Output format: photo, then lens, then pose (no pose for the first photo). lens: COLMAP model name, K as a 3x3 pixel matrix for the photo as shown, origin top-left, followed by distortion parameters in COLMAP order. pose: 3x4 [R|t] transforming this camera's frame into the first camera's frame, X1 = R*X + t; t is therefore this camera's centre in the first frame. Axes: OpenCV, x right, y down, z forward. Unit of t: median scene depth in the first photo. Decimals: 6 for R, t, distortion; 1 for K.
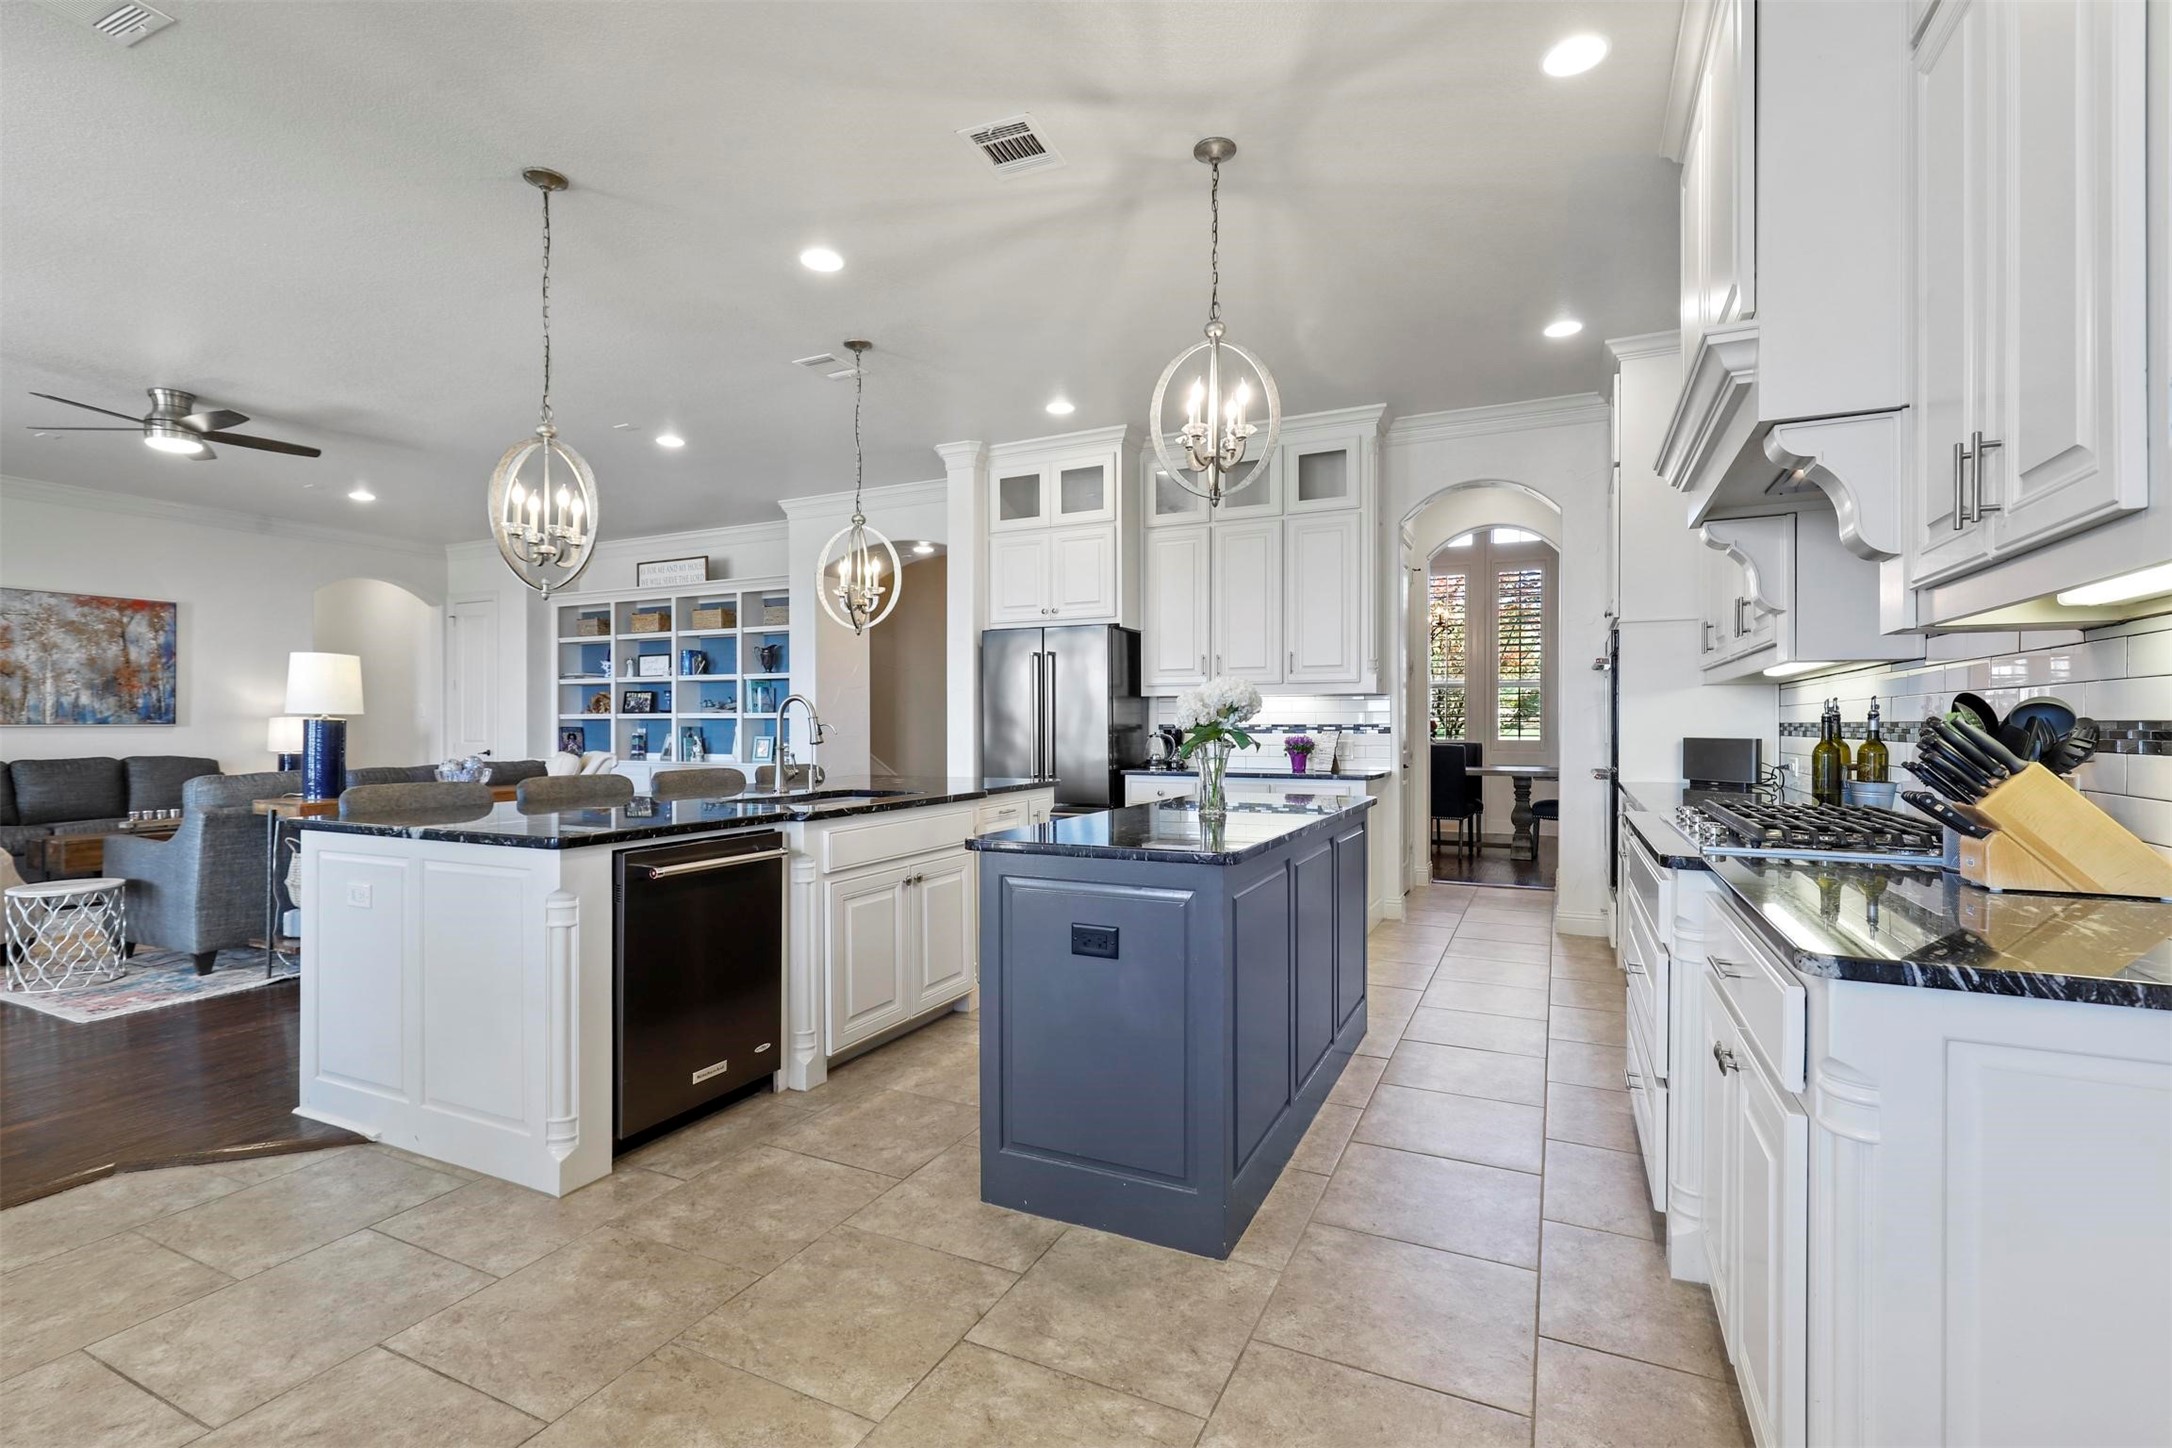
lens RADIAL K [[981.1, 0, 1082.8], [0, 981.1, 729.7], [0, 0, 1]] dist [-0.000747, -0.000148]
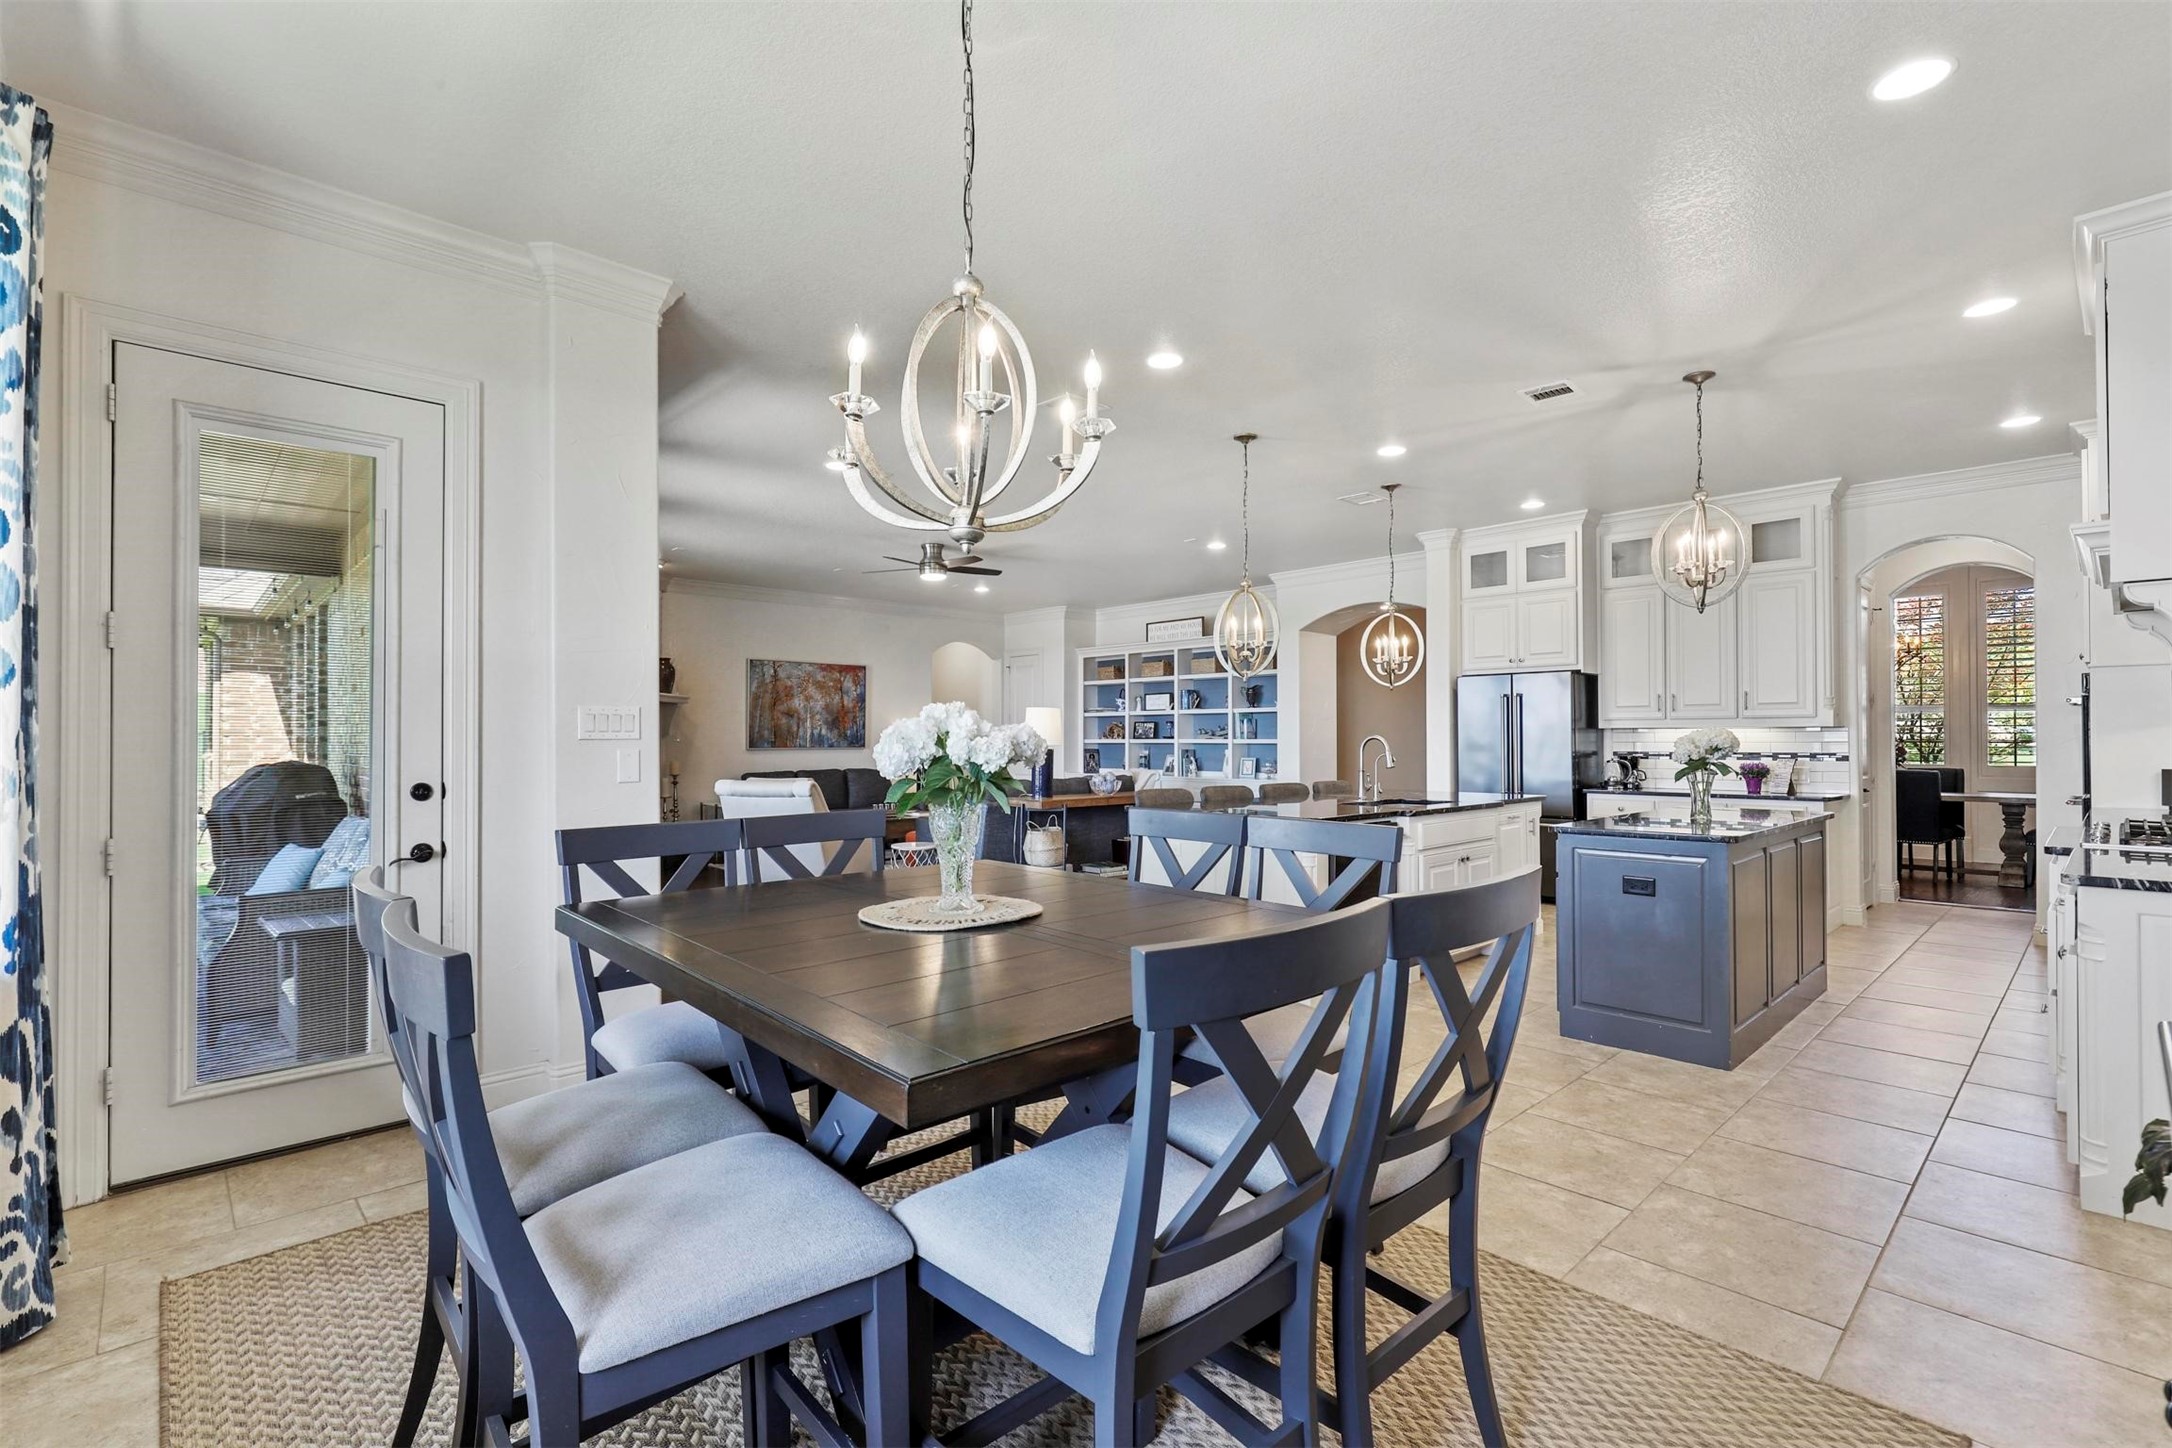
lens RADIAL K [[981.1, 0, 1082.8], [0, 981.1, 729.7], [0, 0, 1]] dist [-0.000747, -0.000148]
pose [[0.934551, -0.003571, -0.355812, -0.104906], [-0.002291, 0.999868, -0.016054, -0.011681], [0.355823, 0.015819, 0.934420, -0.356368]]
